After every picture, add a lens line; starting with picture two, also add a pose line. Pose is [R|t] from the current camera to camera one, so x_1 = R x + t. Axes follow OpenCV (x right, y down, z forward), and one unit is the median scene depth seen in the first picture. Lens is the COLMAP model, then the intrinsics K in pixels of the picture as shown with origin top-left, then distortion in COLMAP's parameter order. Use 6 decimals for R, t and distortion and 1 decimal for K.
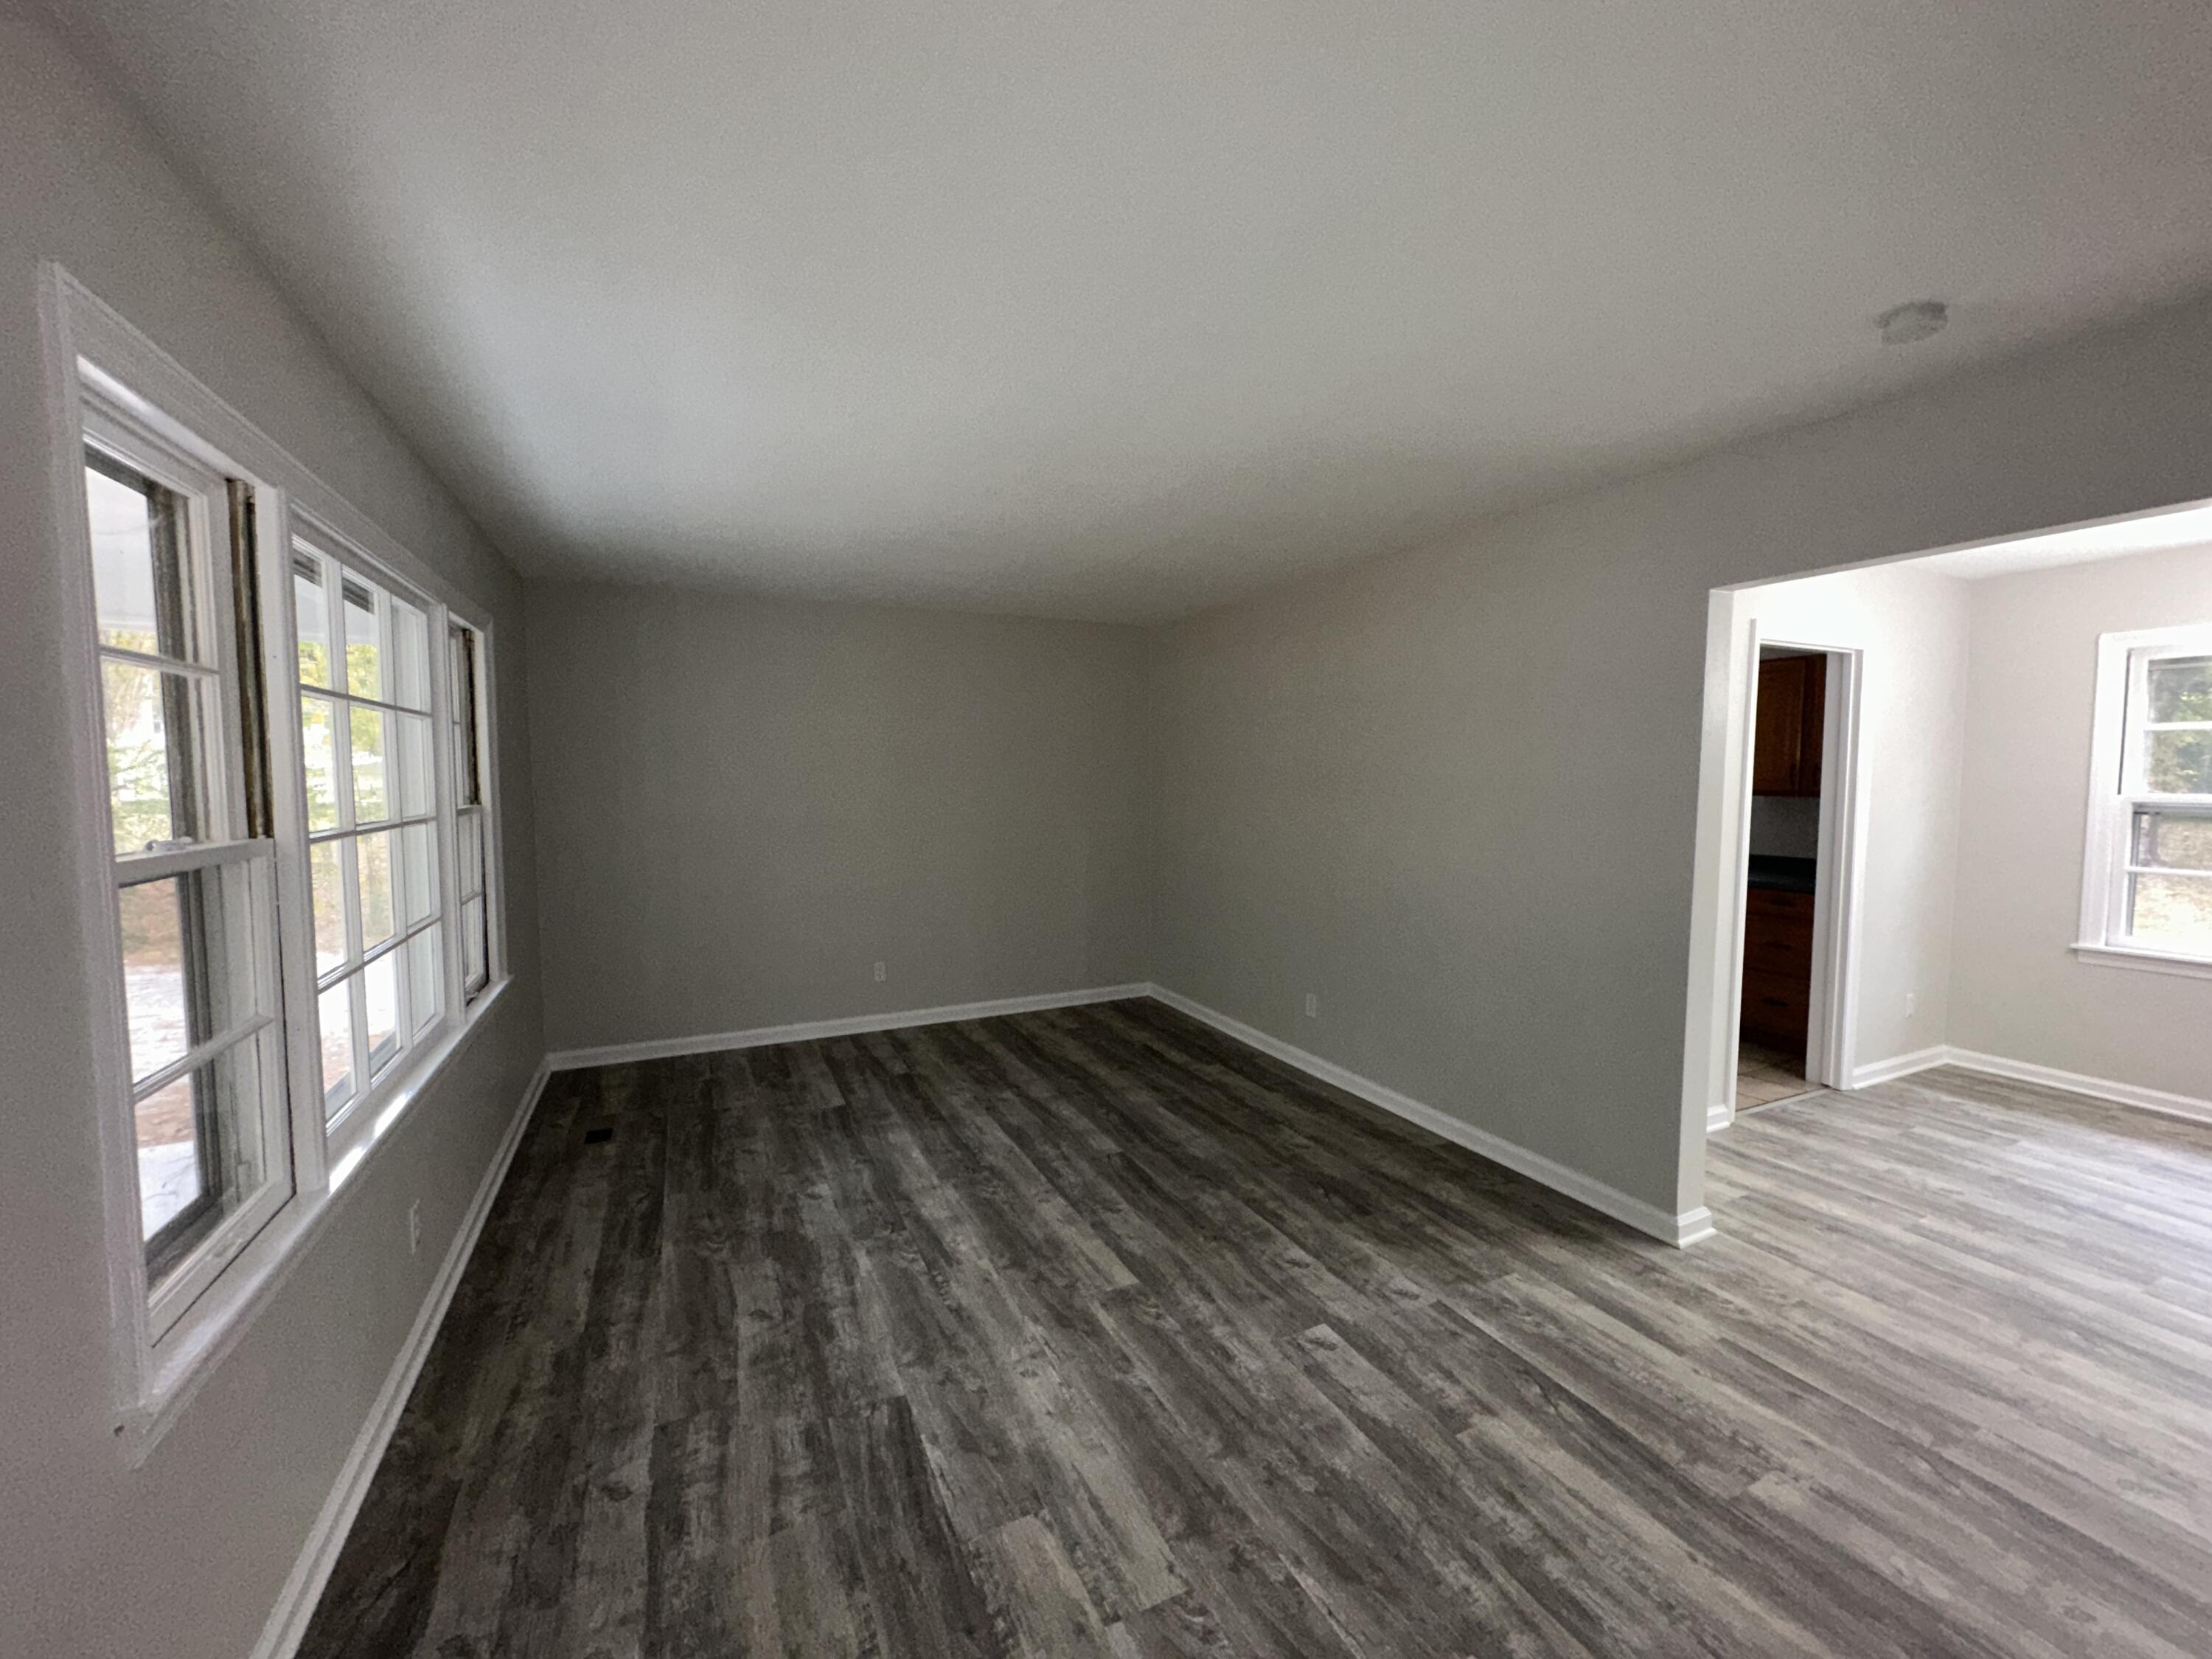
lens RADIAL K [[891.6, 0, 1111.2], [0, 891.6, 839.4], [0, 0, 1]] dist [0.000133, -0.000284]
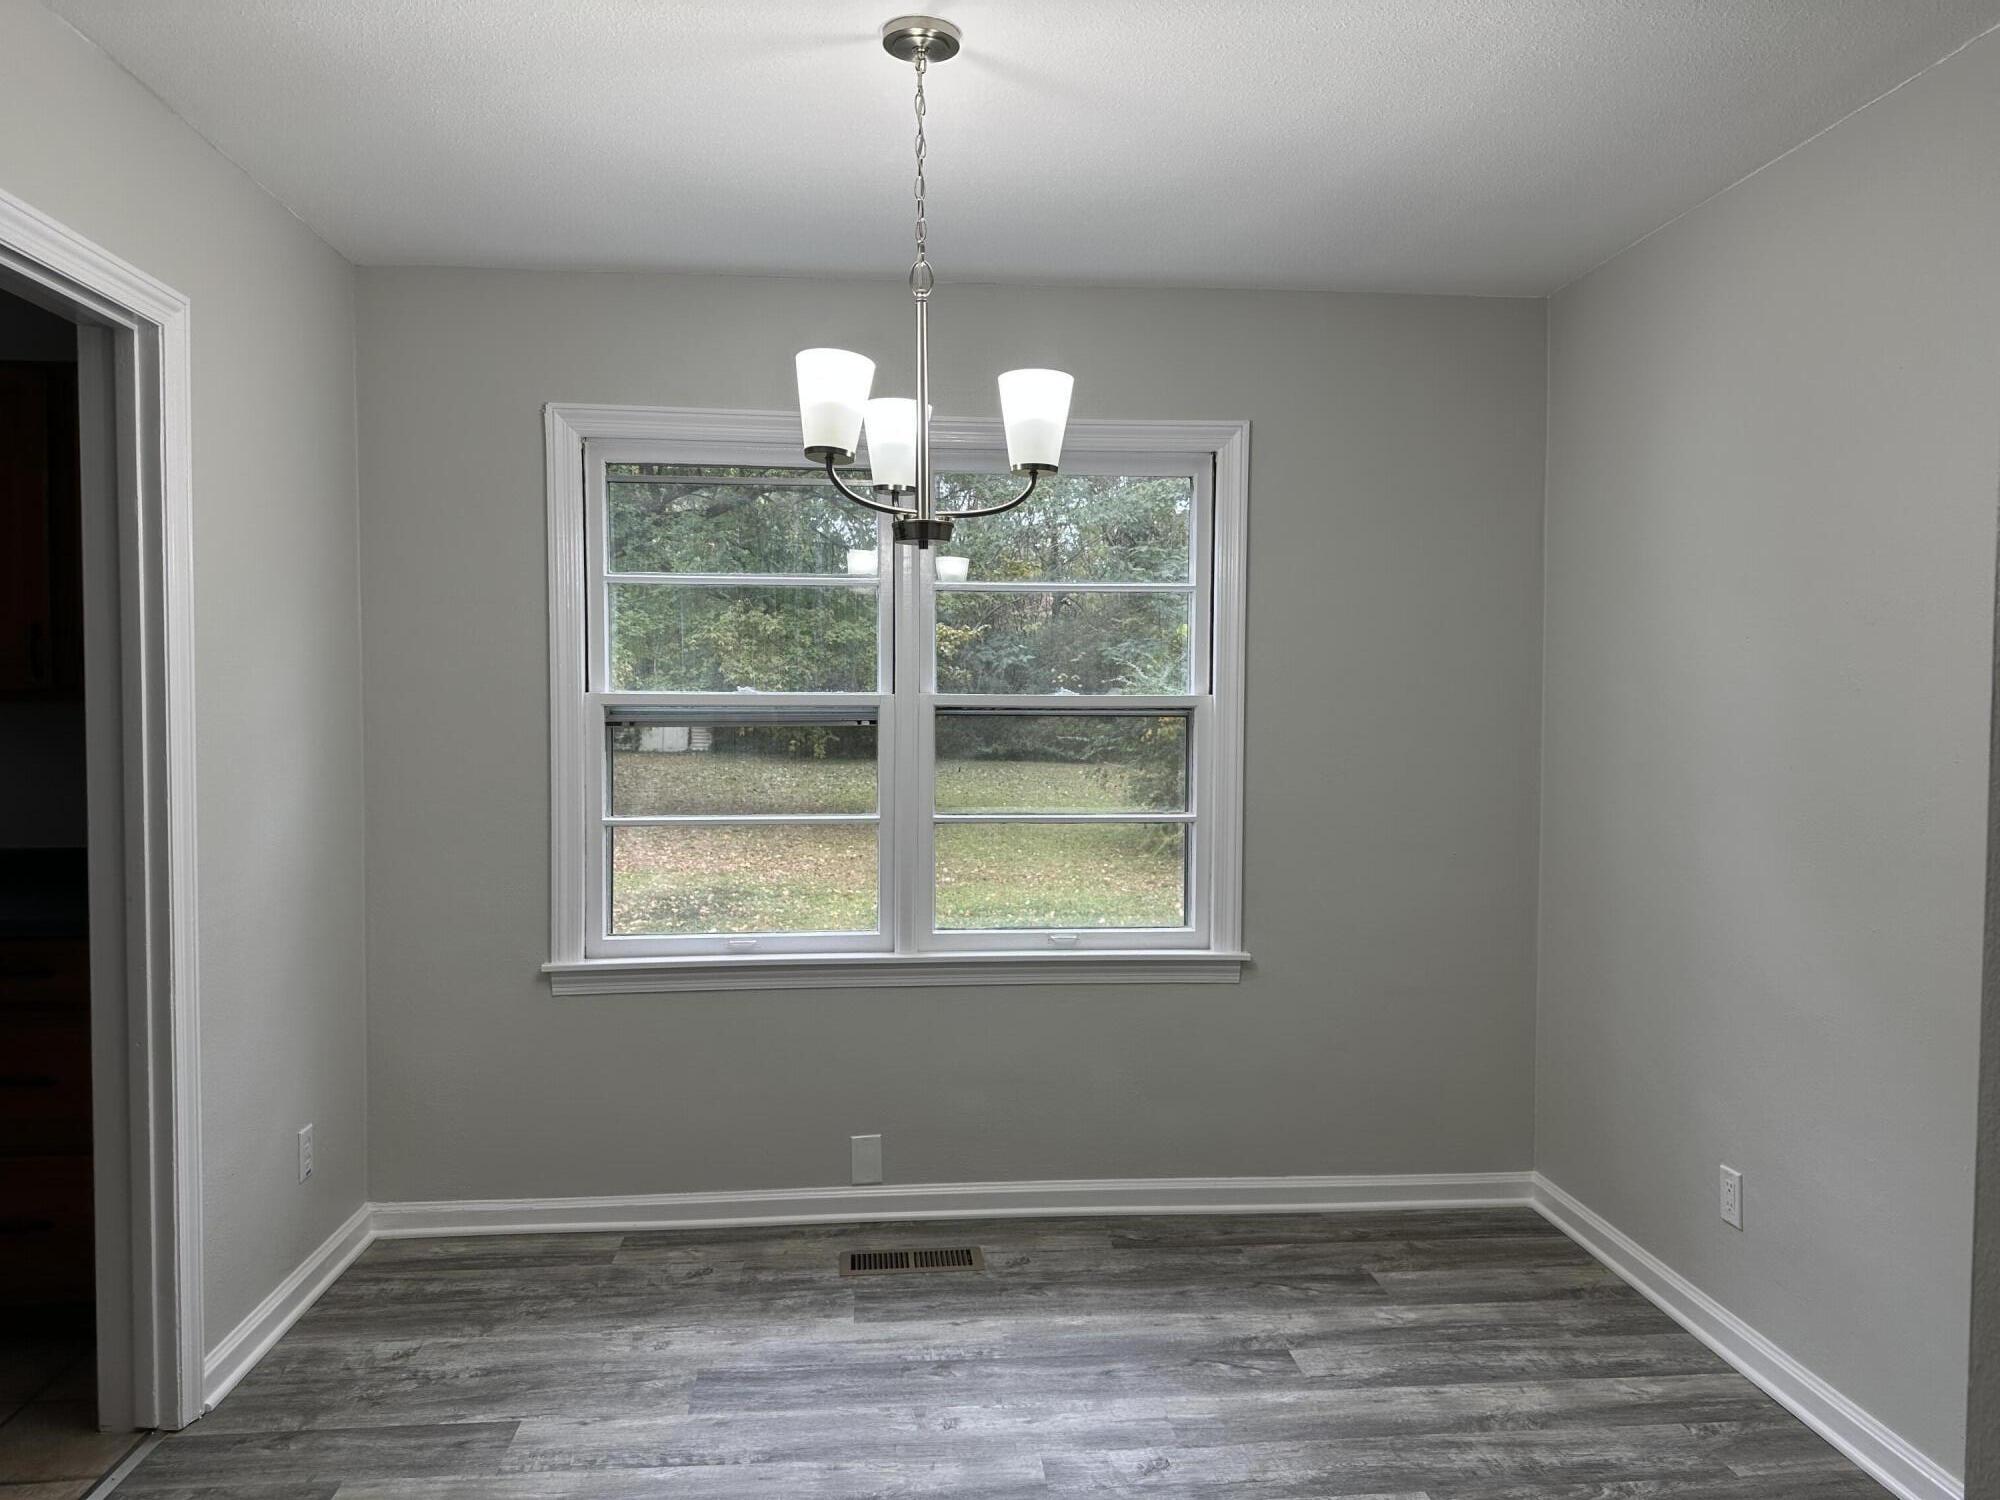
lens RADIAL K [[1356.8, 0, 1002.8], [0, 1356.8, 730.6], [0, 0, 1]] dist [0.009353, -0.023598]
pose [[0.331811, -0.039118, 0.942534, 0.399923], [0.047005, 0.998584, 0.024897, -0.034236], [-0.942174, 0.036043, 0.333180, 0.460672]]
